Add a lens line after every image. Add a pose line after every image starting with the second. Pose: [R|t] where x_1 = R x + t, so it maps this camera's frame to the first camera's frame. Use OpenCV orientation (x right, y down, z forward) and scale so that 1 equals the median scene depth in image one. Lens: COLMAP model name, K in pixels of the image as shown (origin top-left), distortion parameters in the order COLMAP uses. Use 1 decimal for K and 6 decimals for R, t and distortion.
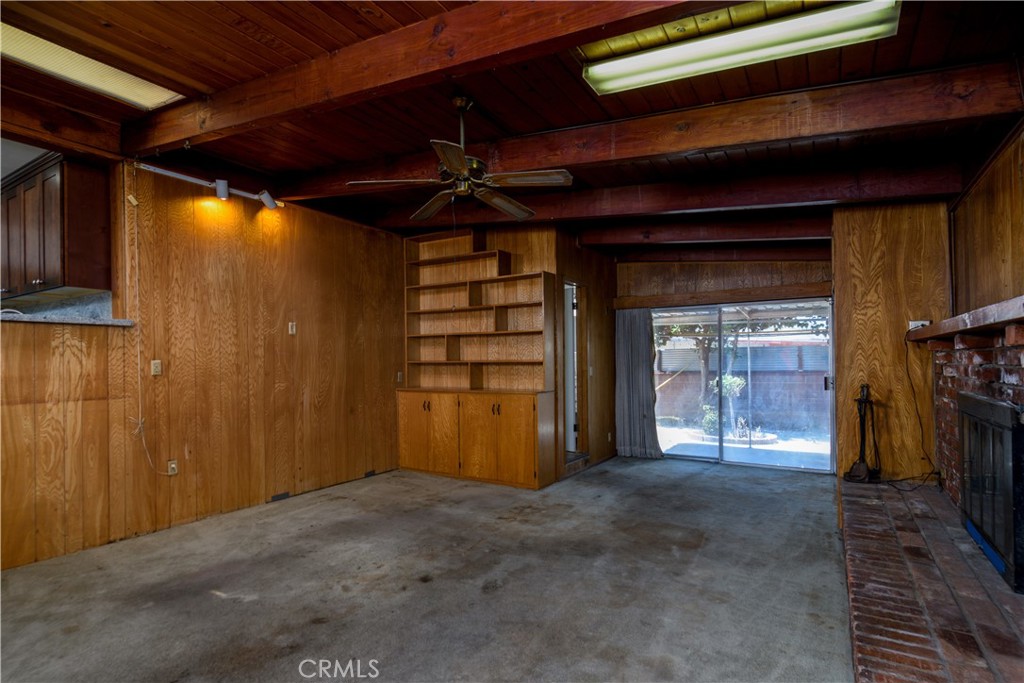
lens RADIAL K [[519.1, 0, 508.8], [0, 519.1, 361.1], [0, 0, 1]] dist [0.000697, 0.000154]
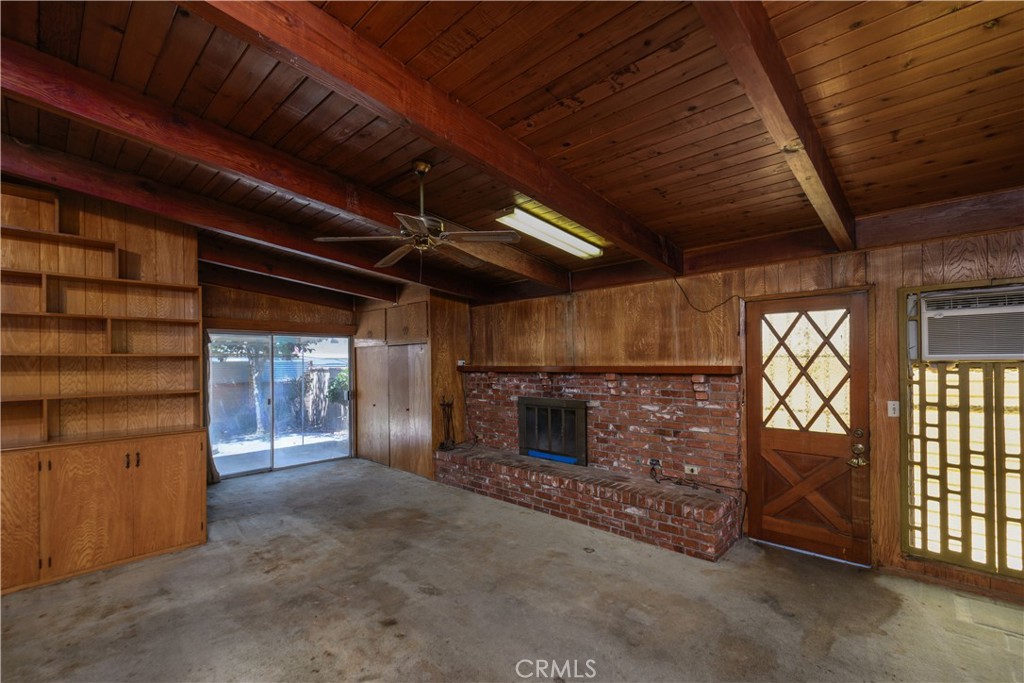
lens RADIAL K [[443.5, 0, 510.4], [0, 443.5, 359.1], [0, 0, 1]] dist [0.001670, -0.000037]
pose [[0.190120, 0.014567, 0.981653, -0.750824], [0.007383, 0.999840, -0.016267, -0.051383], [-0.981733, 0.010340, 0.189982, 0.480628]]
